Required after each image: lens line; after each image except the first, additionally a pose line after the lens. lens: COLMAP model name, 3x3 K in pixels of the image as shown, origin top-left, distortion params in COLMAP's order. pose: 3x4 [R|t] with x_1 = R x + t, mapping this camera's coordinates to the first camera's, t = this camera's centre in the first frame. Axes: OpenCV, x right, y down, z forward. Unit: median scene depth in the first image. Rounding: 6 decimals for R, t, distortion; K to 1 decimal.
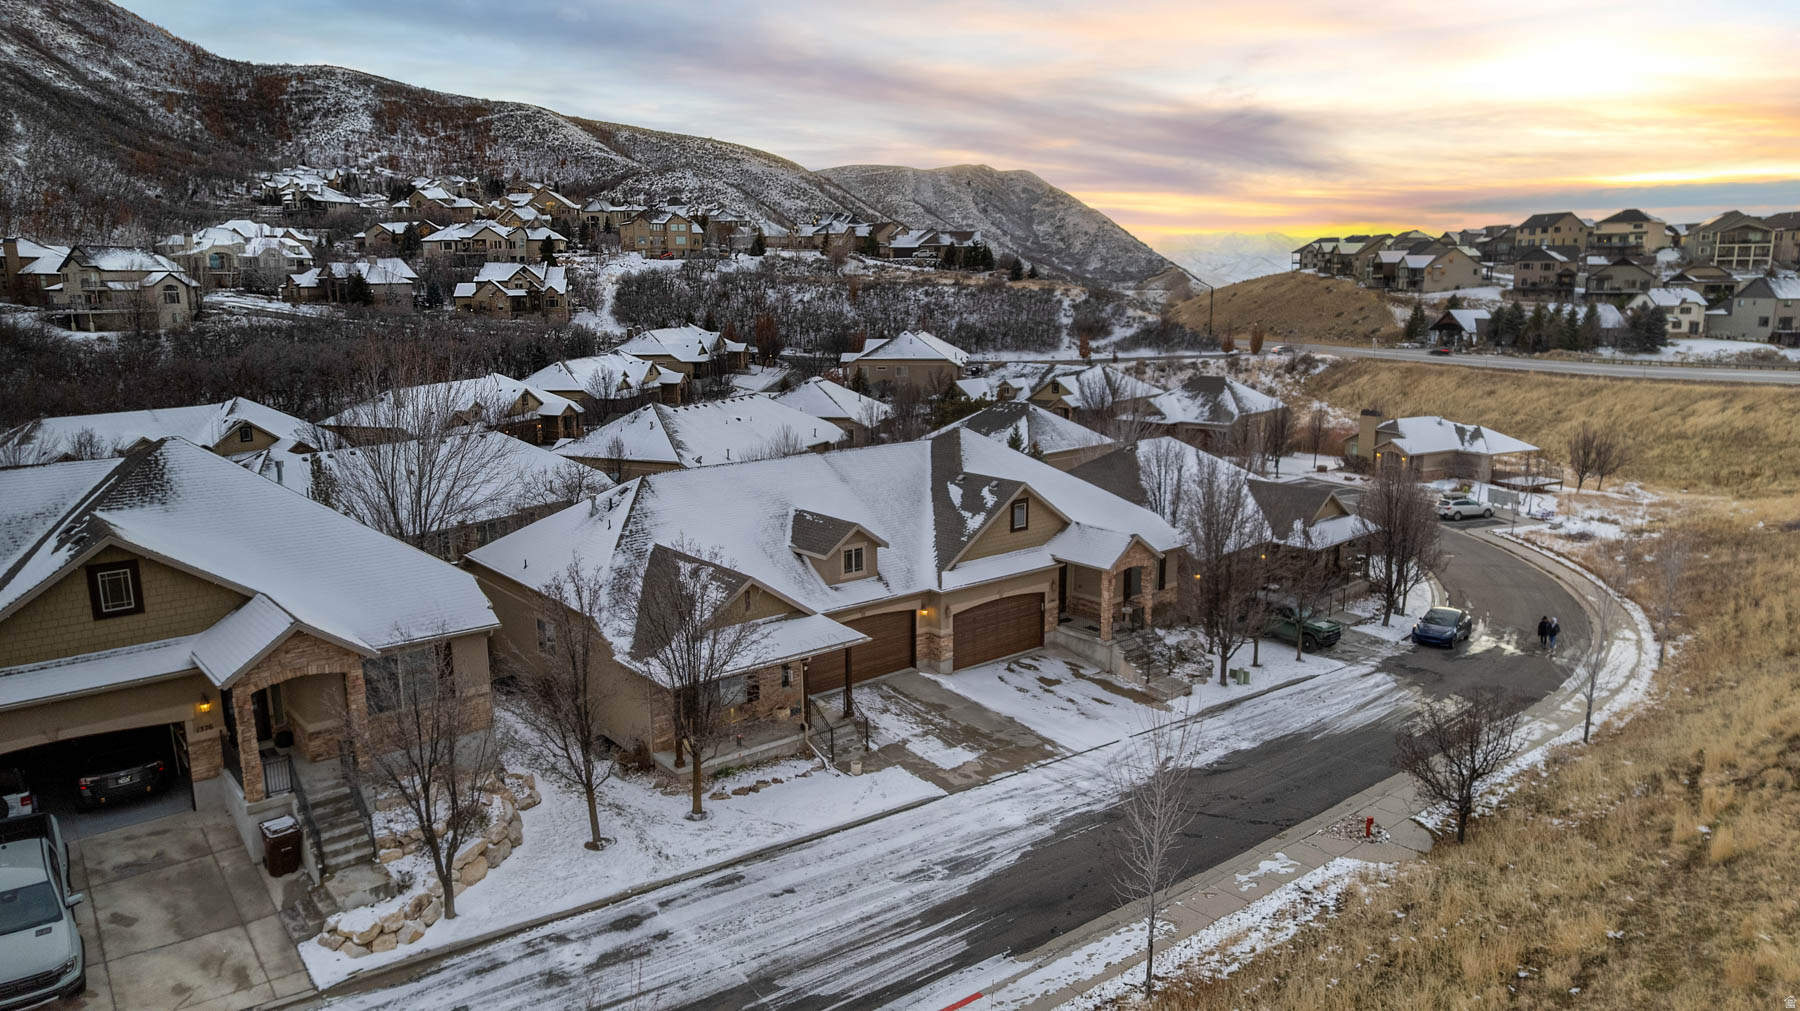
lens RADIAL K [[1154.9, 0, 902.8], [0, 1154.9, 513.5], [0, 0, 1]] dist [-0.083481, 0.077331]
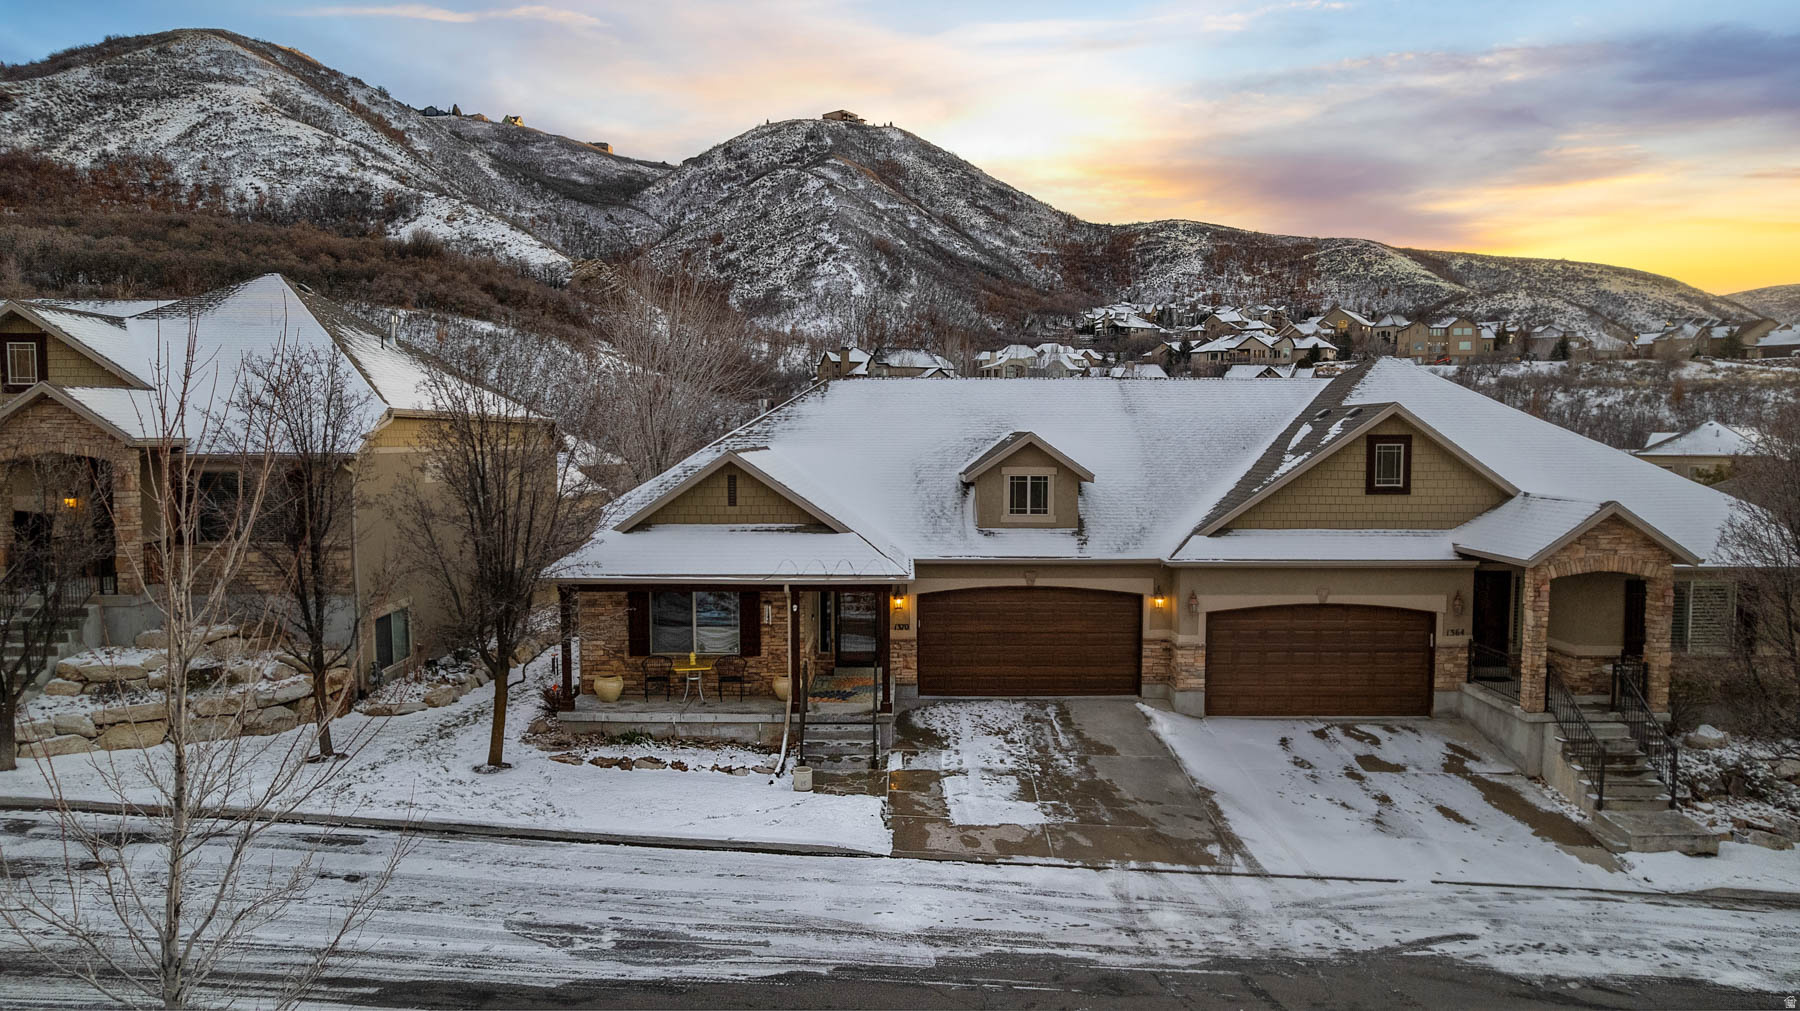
lens RADIAL K [[1154.9, 0, 902.8], [0, 1154.9, 513.5], [0, 0, 1]] dist [-0.083481, 0.077331]
pose [[0.764484, 0.048947, -0.642782, 0.063062], [-0.129421, 0.988465, -0.078655, 0.022363], [0.631517, 0.143320, 0.762001, 0.099872]]
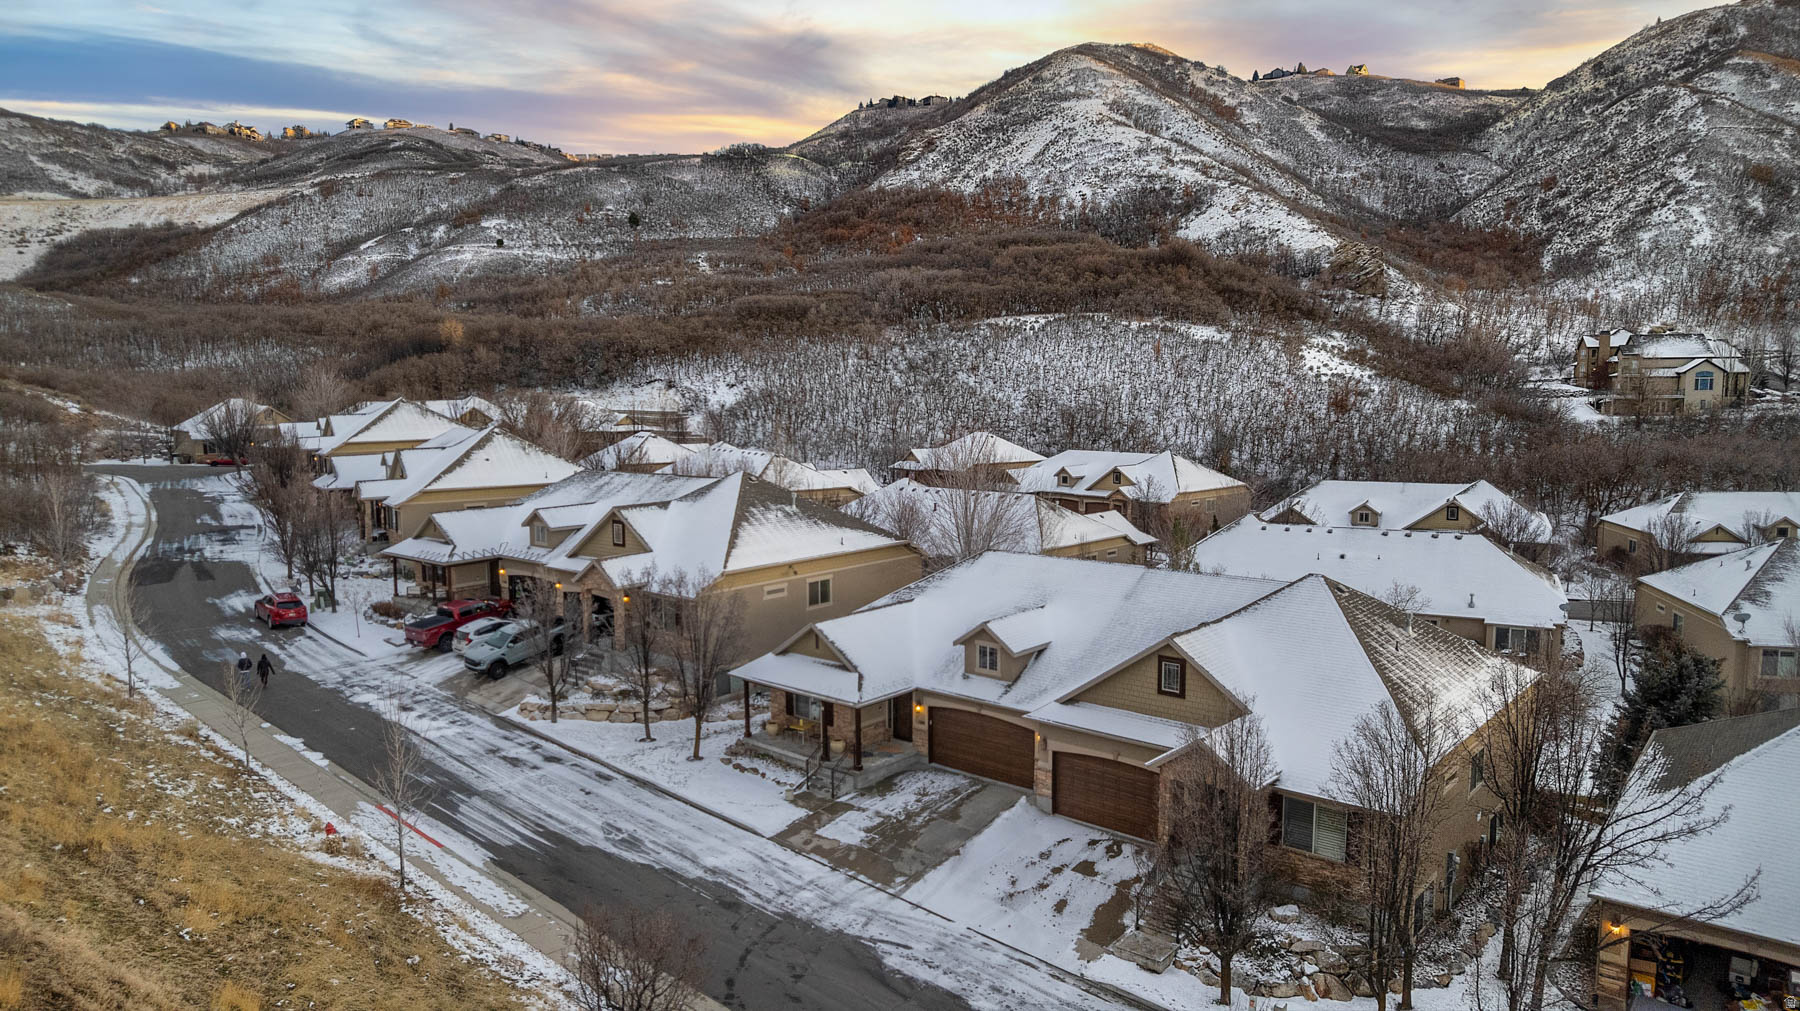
lens RADIAL K [[1149.9, 0, 902.6], [0, 1149.9, 510.4], [0, 0, 1]] dist [-0.072486, 0.068832]
pose [[0.149970, 0.114734, -0.982011, 0.194362], [-0.184543, 0.979037, 0.086203, -0.033793], [0.971315, 0.168296, 0.167999, 0.150629]]
